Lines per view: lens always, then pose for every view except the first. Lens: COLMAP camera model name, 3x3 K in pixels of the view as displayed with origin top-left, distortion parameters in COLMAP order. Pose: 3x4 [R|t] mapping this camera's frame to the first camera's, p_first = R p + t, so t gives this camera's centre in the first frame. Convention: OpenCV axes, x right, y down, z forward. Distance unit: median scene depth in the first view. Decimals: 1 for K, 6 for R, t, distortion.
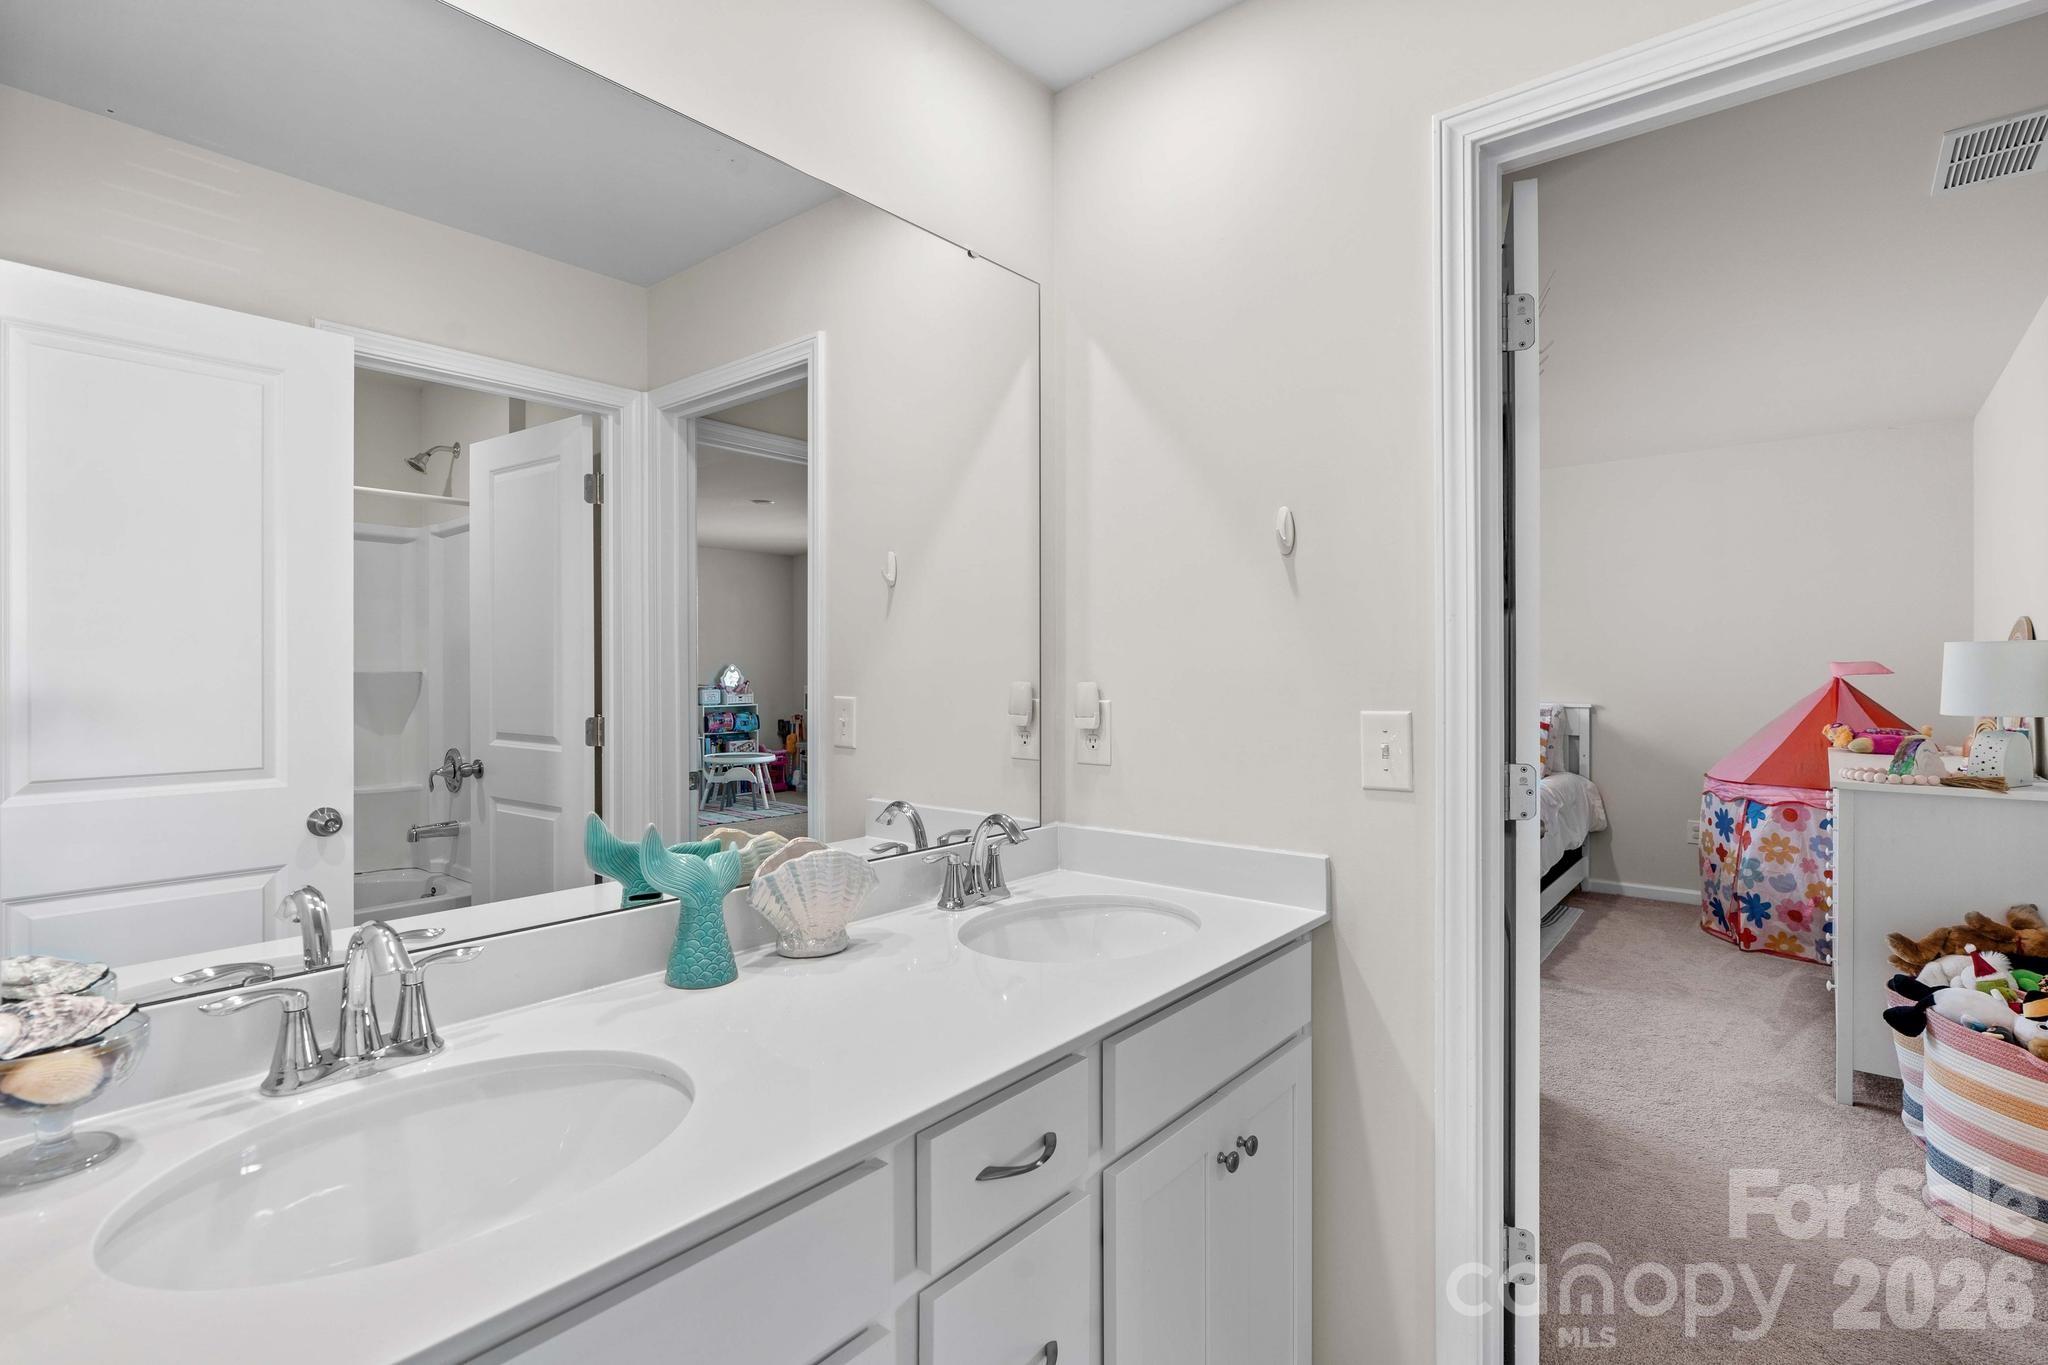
lens RADIAL K [[942.7, 0, 1032.6], [0, 942.7, 677.3], [0, 0, 1]] dist [-0.011206, 0.002392]
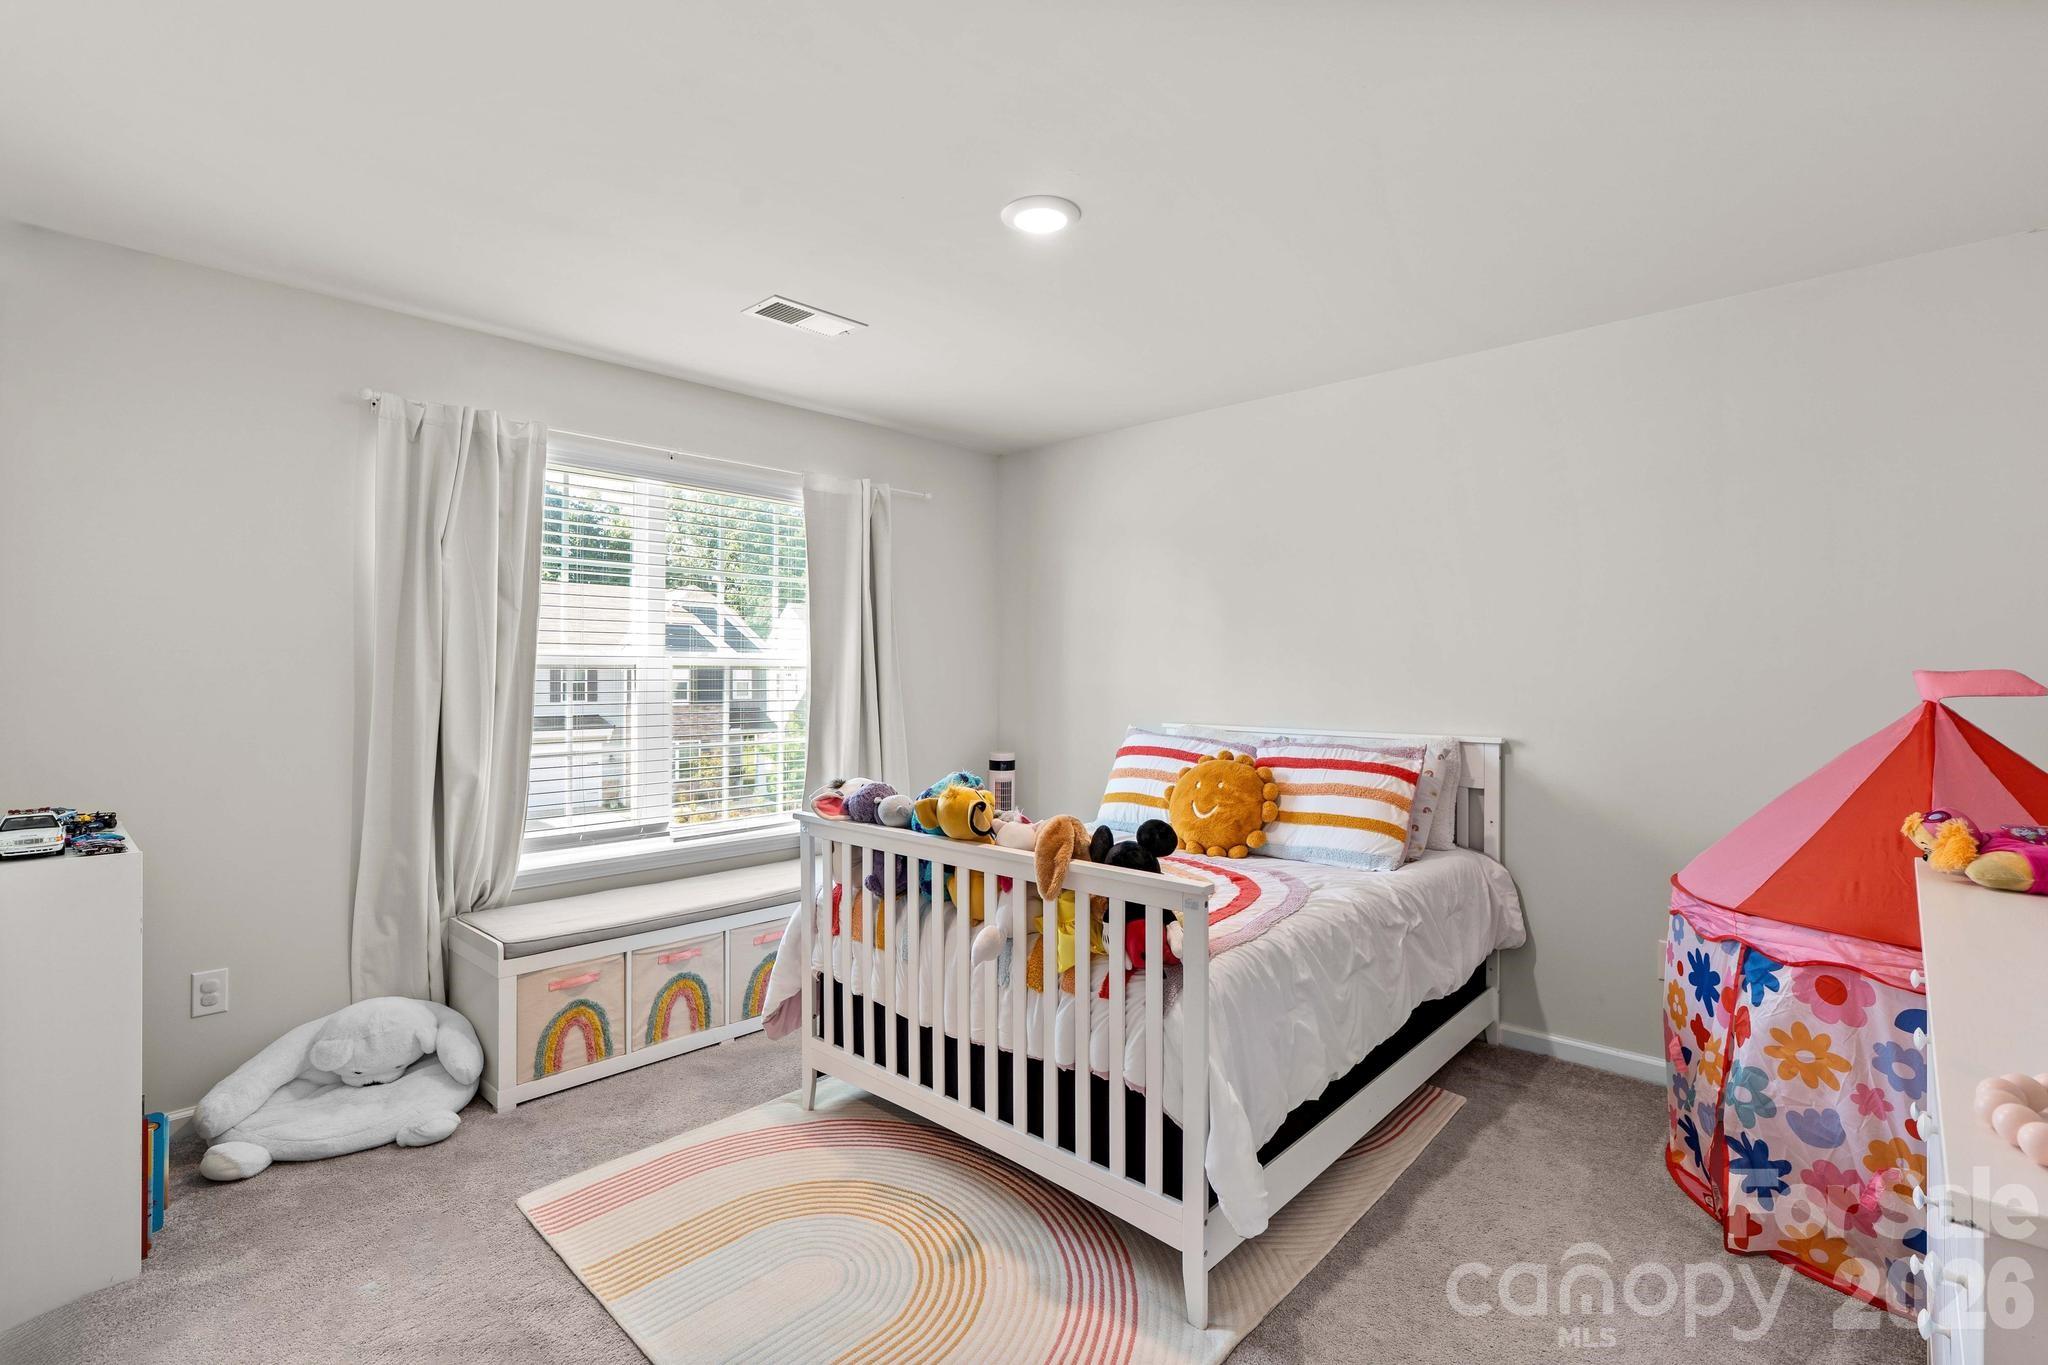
lens RADIAL K [[942.7, 0, 1014.6], [0, 942.7, 678.2], [0, 0, 1]] dist [-0.011206, 0.002392]
pose [[0.998518, 0.001301, -0.054410, 0.402258], [-0.001548, 0.999989, -0.004504, -0.009455], [0.054404, 0.004582, 0.998509, 0.480433]]
